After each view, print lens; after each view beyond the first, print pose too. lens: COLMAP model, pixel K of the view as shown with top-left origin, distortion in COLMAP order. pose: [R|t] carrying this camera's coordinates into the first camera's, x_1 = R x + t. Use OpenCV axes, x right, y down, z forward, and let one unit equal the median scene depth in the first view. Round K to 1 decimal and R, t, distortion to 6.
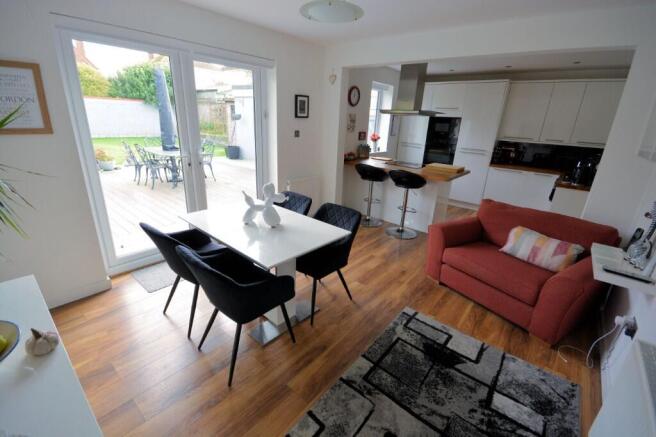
lens RADIAL K [[291.3, 0, 327.0], [0, 291.3, 218.5], [0, 0, 1]] dist [-0.002886, -0.000045]
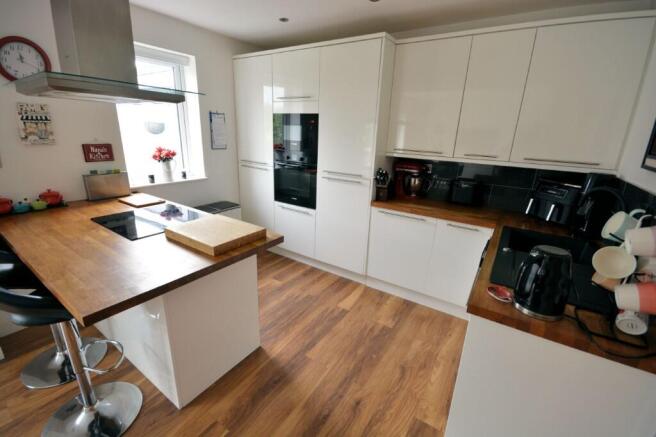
lens RADIAL K [[291.3, 0, 327.7], [0, 291.3, 217.2], [0, 0, 1]] dist [-0.002886, -0.000045]
pose [[0.993391, -0.040598, 0.107360, 0.421857], [0.043199, 0.998824, -0.022017, -0.150575], [-0.106340, 0.026510, 0.993976, 0.488280]]
